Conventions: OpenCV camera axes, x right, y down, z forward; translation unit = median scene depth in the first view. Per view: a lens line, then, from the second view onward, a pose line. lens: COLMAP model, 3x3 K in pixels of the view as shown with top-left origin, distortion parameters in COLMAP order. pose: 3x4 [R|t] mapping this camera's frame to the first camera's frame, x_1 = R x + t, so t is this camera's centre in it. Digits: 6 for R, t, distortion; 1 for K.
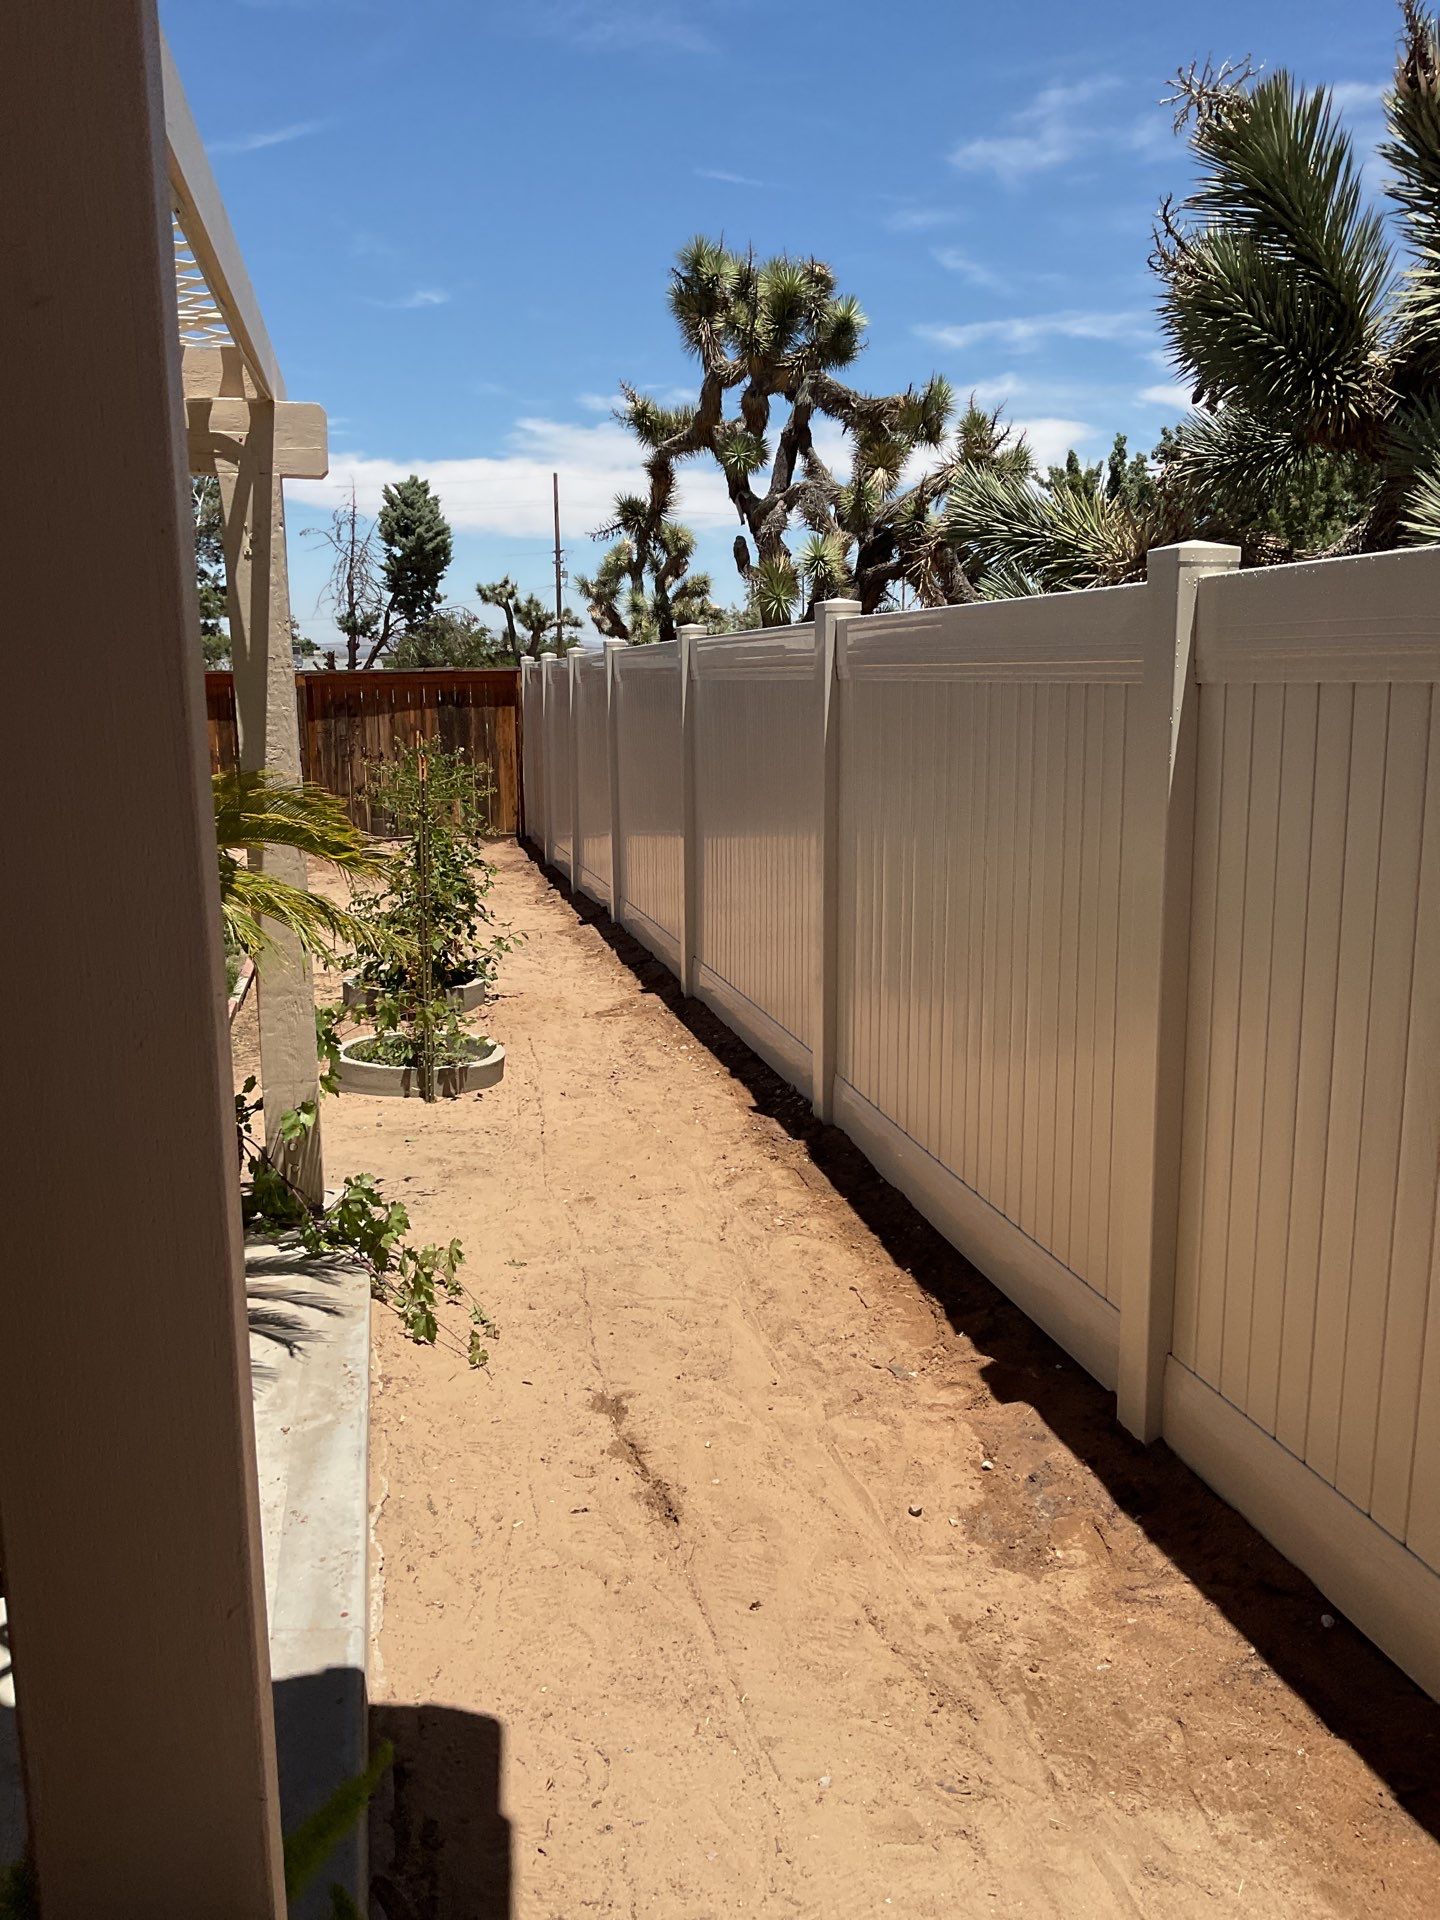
lens RADIAL K [[1632.0, 0, 734.0], [0, 1632.0, 965.1], [0, 0, 1]] dist [0.060360, -0.023572]
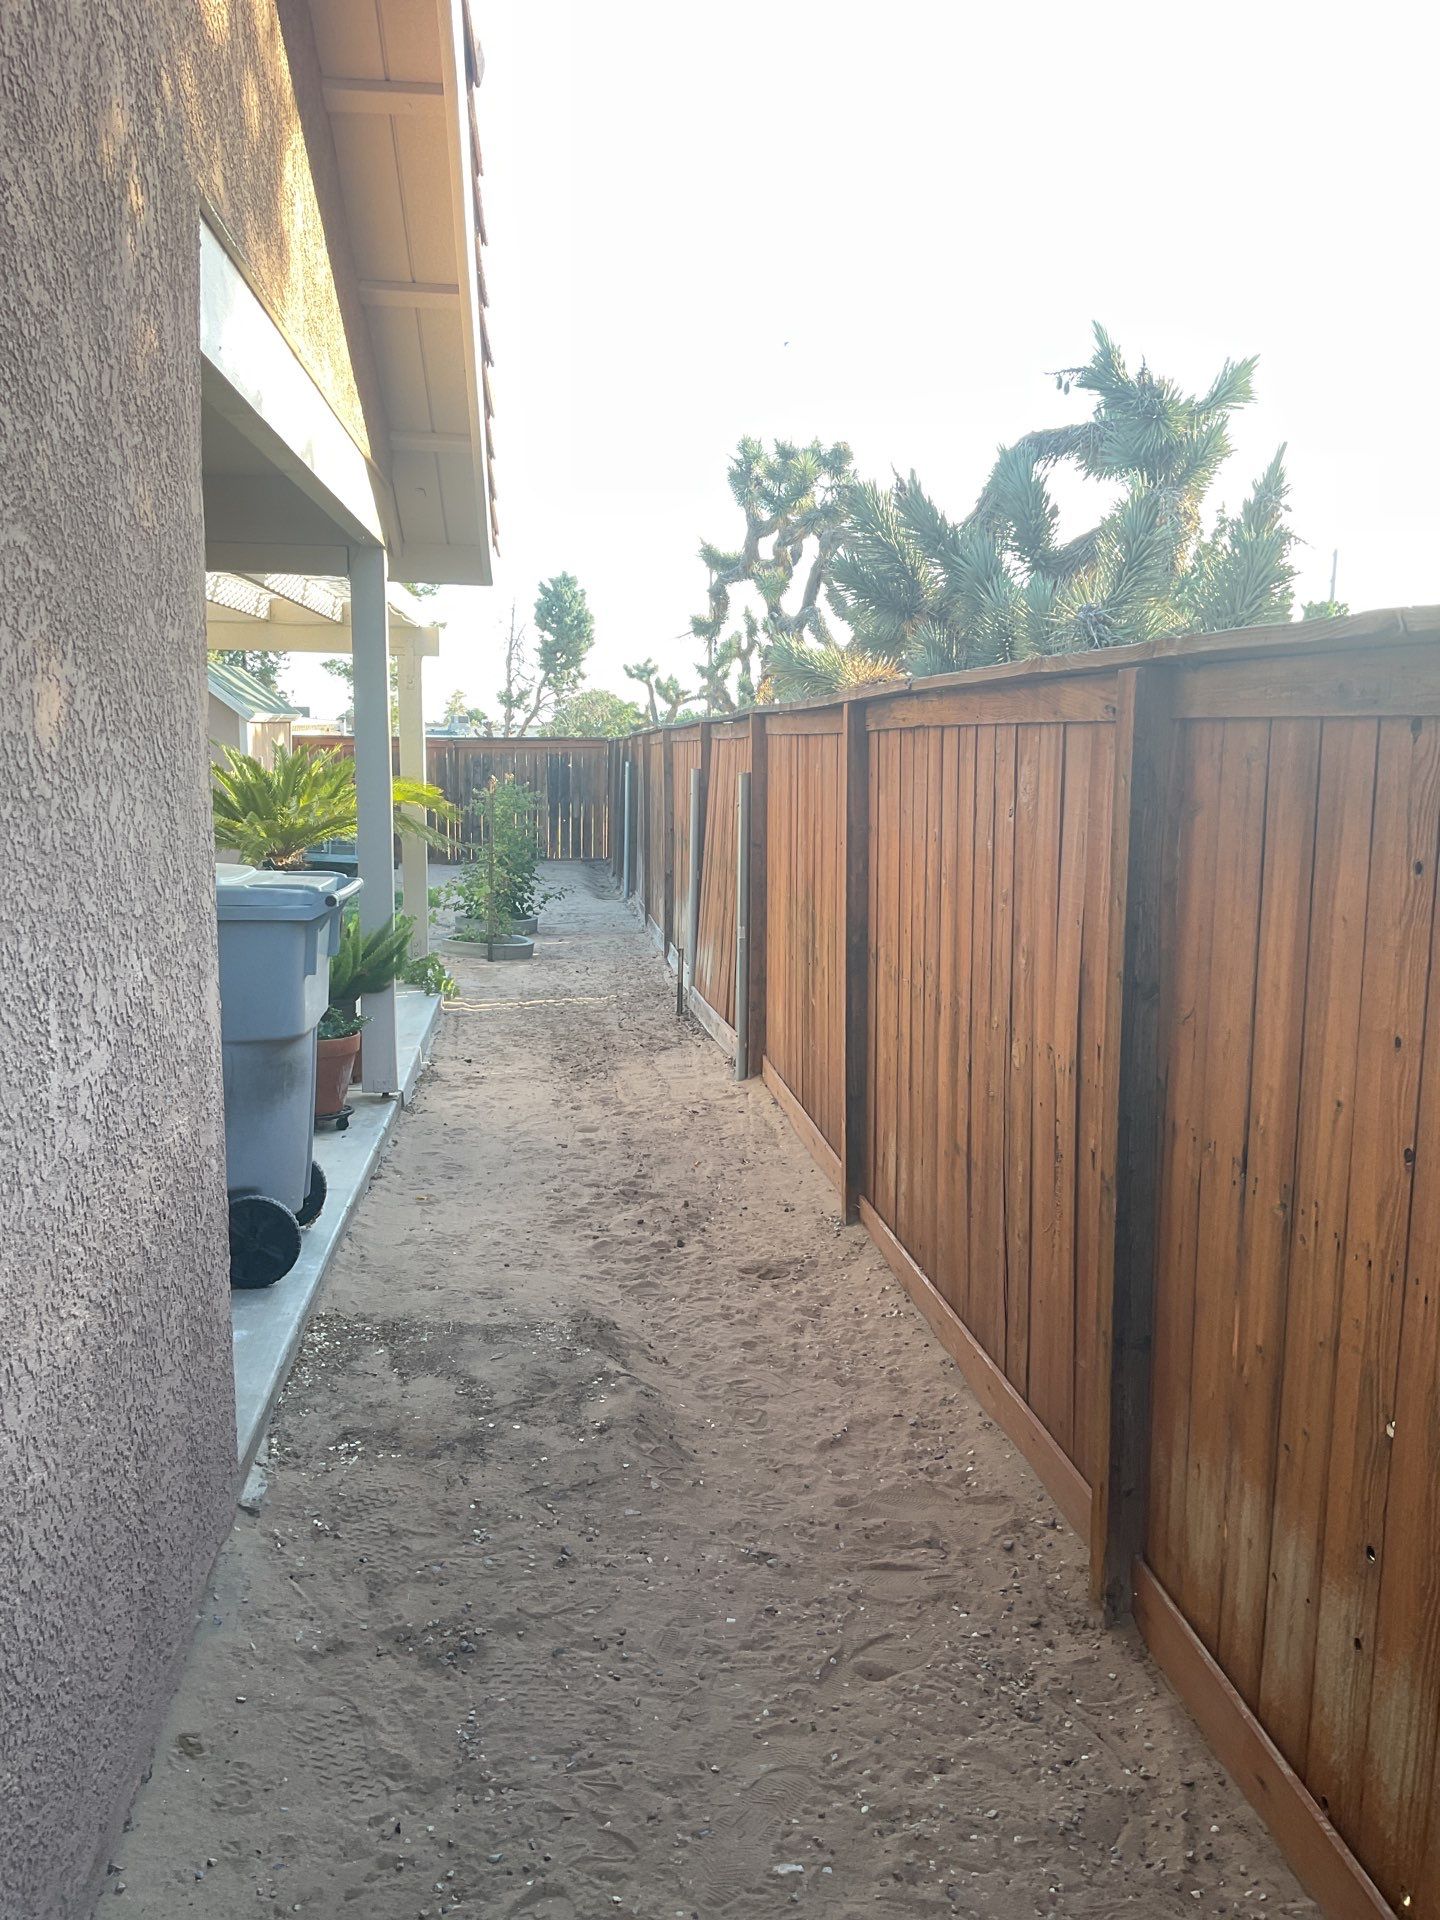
lens RADIAL K [[1632.0, 0, 700.7], [0, 1632.0, 941.6], [0, 0, 1]] dist [0.060360, -0.023572]
pose [[0.993216, 0.028351, -0.112773, 0.035328], [-0.034686, 0.997905, -0.054618, 0.020383], [0.110988, 0.058159, 0.992119, -0.112133]]
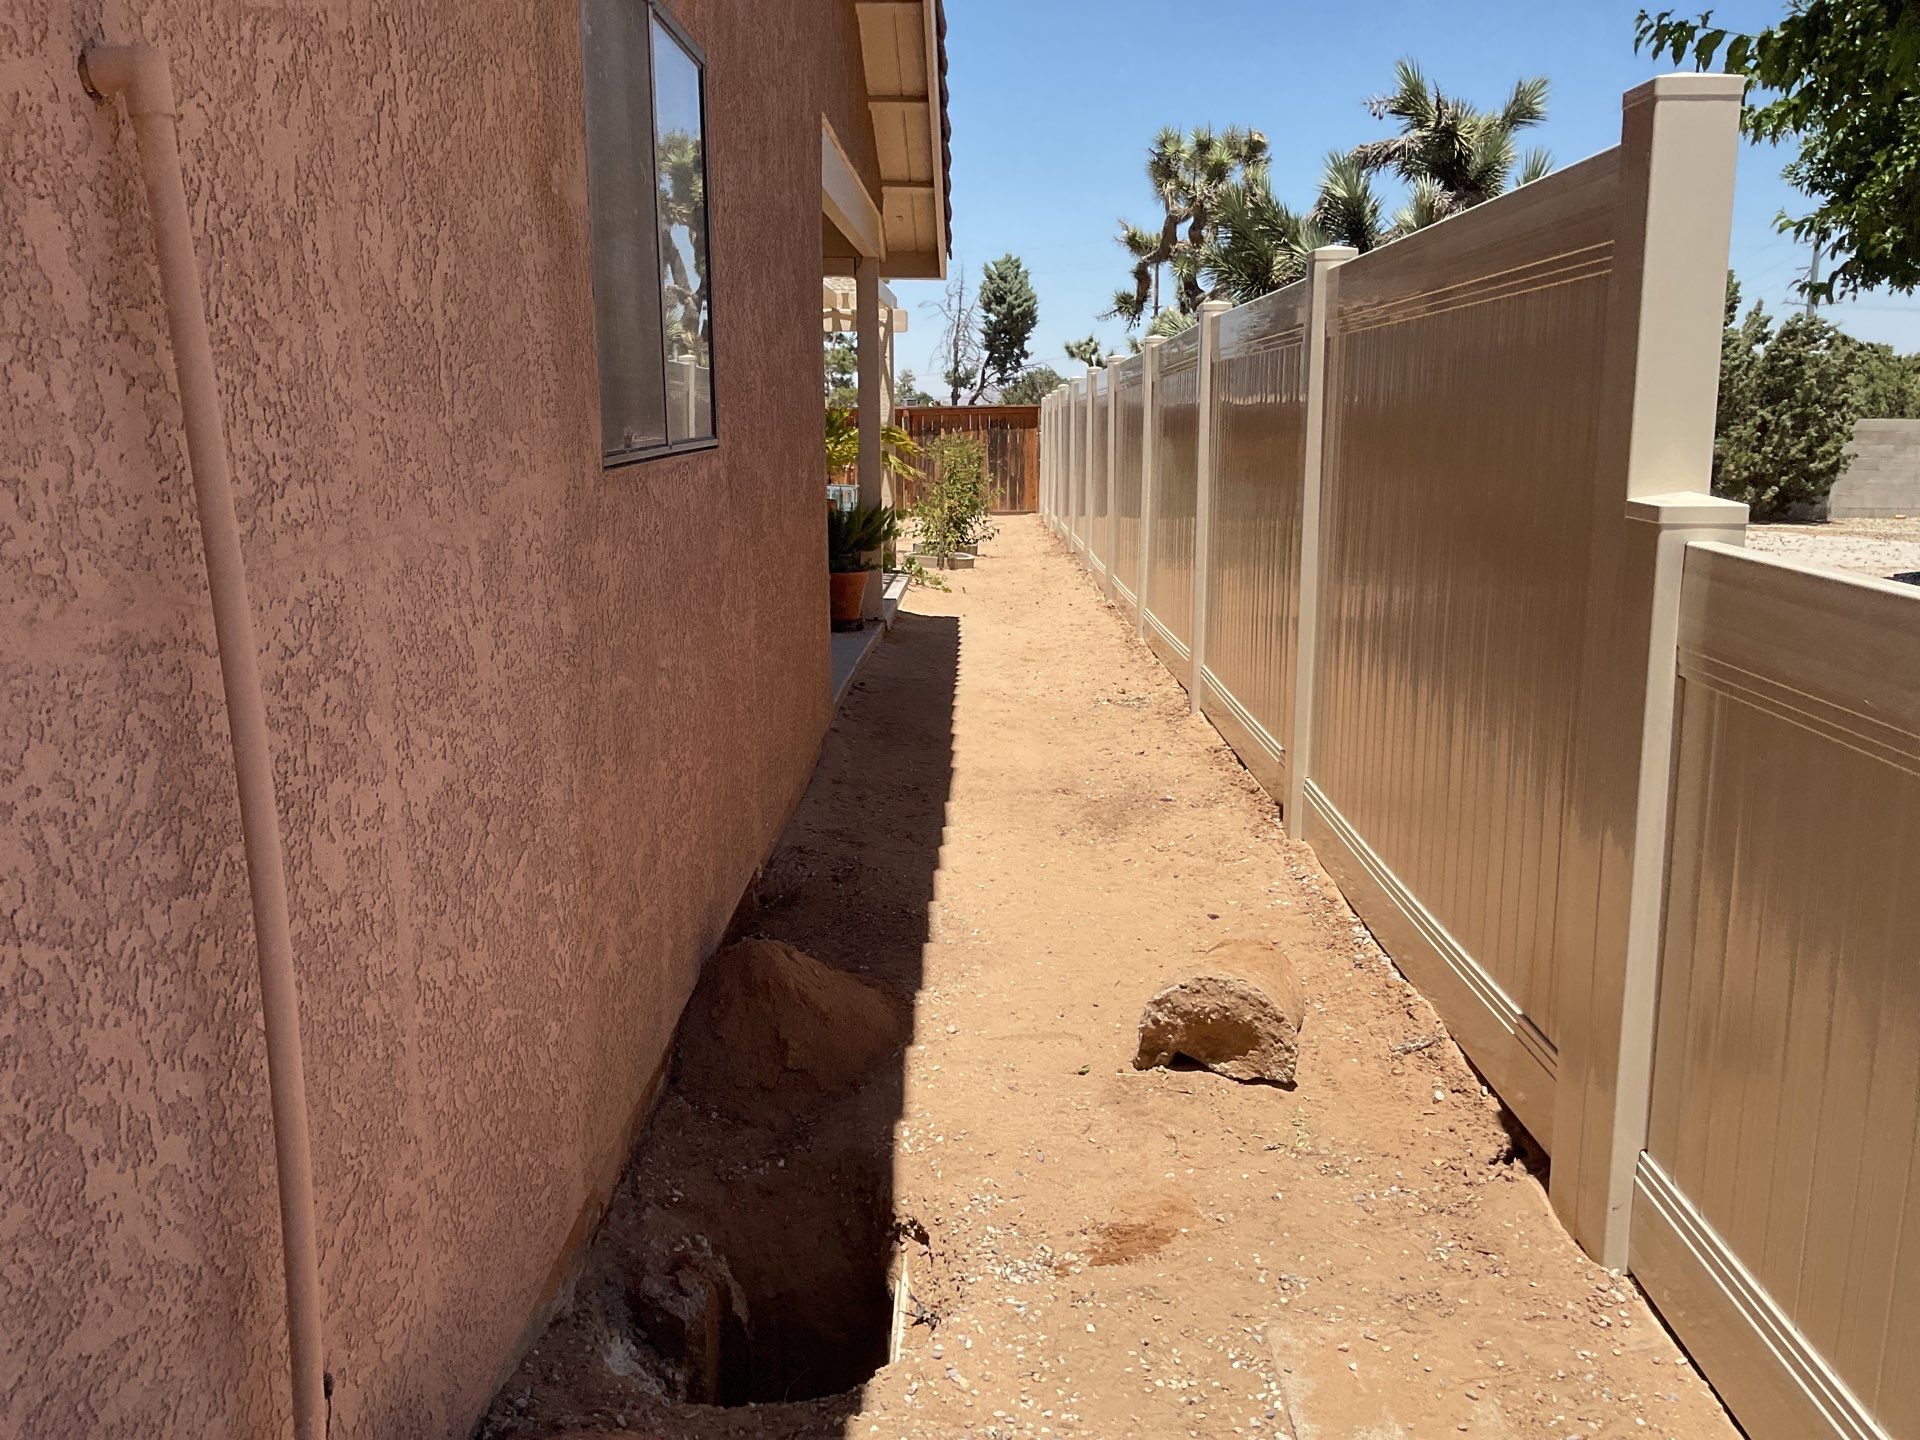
lens RADIAL K [[1632.0, 0, 973.3], [0, 1632.0, 722.6], [0, 0, 1]] dist [0.060360, -0.023572]
pose [[0.975750, 0.043038, -0.214614, 0.051999], [-0.042372, 0.999072, 0.007703, 0.037953], [0.214747, 0.001578, 0.976668, -0.182168]]
